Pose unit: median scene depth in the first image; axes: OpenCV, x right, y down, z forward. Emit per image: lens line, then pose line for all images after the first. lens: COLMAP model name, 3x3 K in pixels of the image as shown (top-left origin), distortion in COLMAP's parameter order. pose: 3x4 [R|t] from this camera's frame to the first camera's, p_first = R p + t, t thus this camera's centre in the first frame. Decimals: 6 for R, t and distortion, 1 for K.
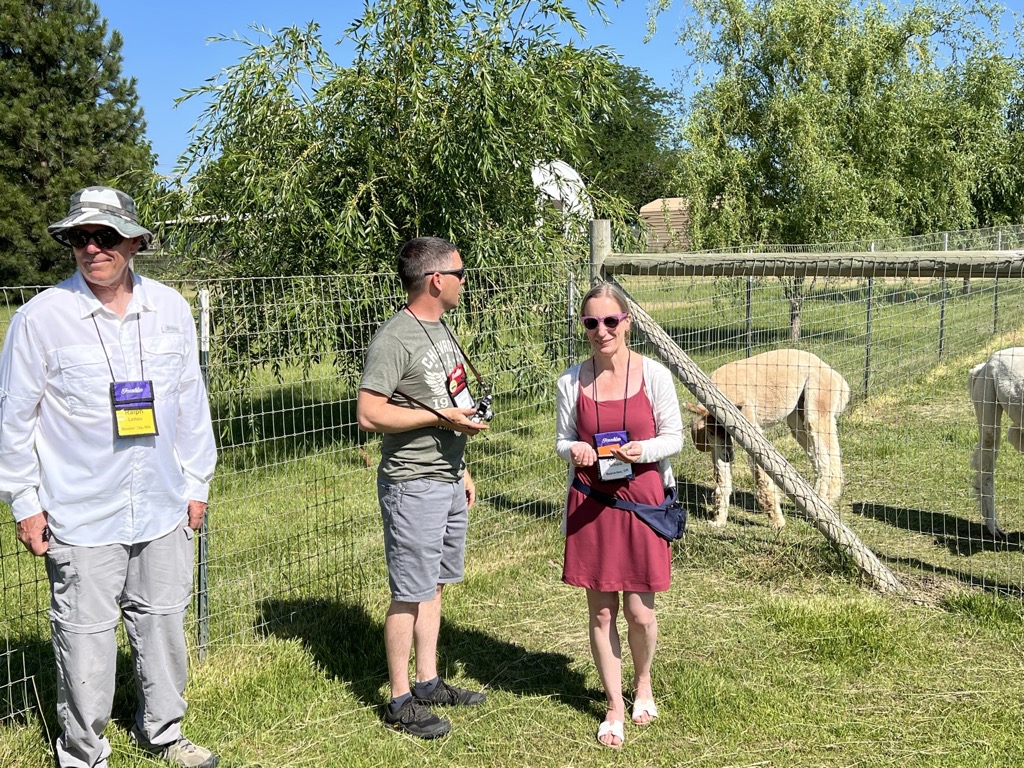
lens RADIAL K [[1157.9, 0, 512.5], [0, 1157.9, 409.4], [0, 0, 1]] dist [0.026206, -0.024030]
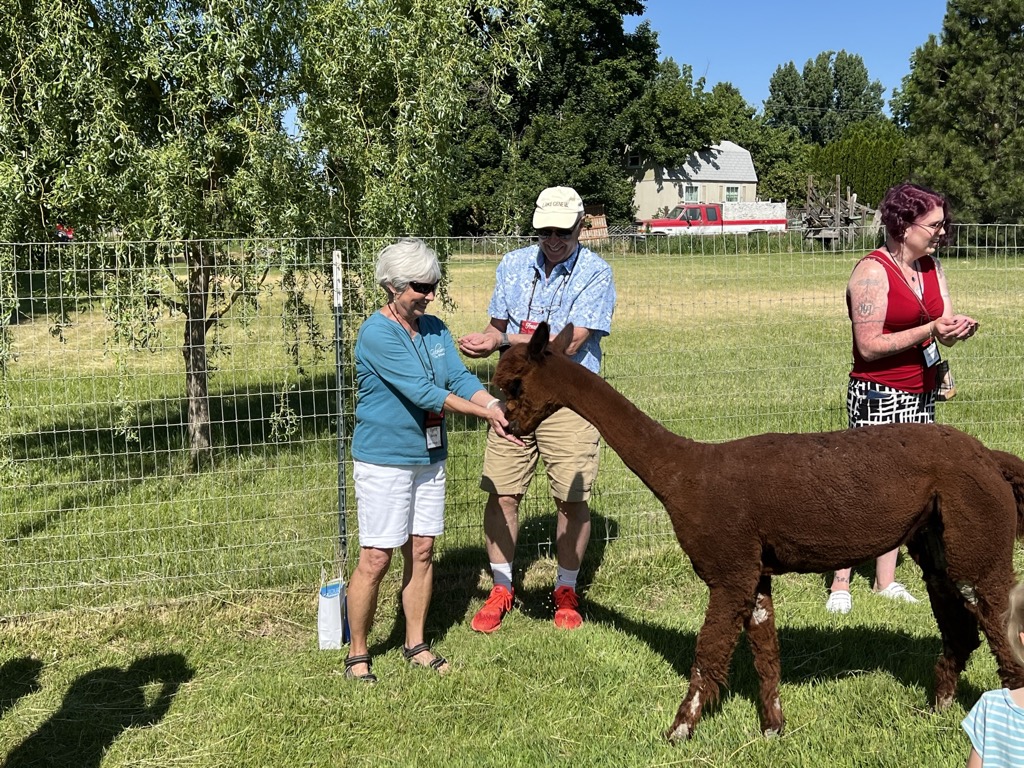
lens RADIAL K [[1156.9, 0, 509.3], [0, 1156.9, 411.4], [0, 0, 1]] dist [0.040428, -0.105715]
pose [[0.749260, 0.110000, -0.653076, -0.013987], [-0.085971, 0.993921, 0.068776, 0.015008], [0.656672, 0.004615, 0.754162, -0.098285]]
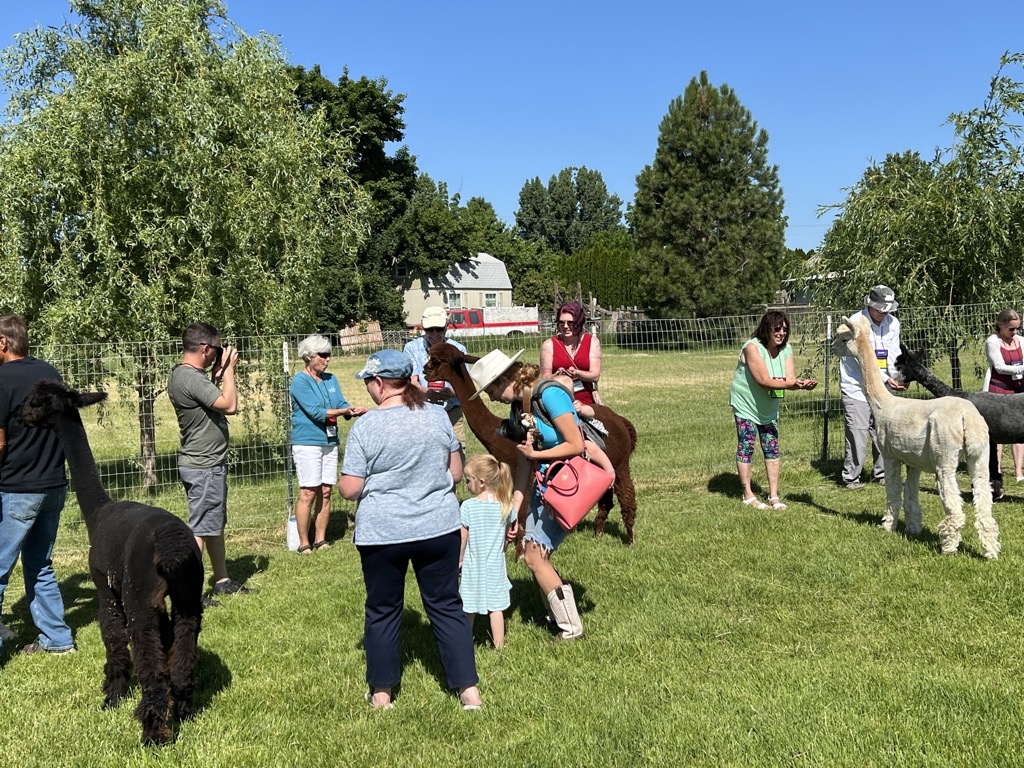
lens RADIAL K [[1158.1, 0, 504.7], [0, 1158.1, 382.2], [0, 0, 1]] dist [0.205115, -0.509211]
pose [[0.864881, 0.006950, -0.501928, 0.055110], [-0.041670, 0.997447, -0.057991, 0.029724], [0.500244, 0.071071, 0.862963, -0.213603]]
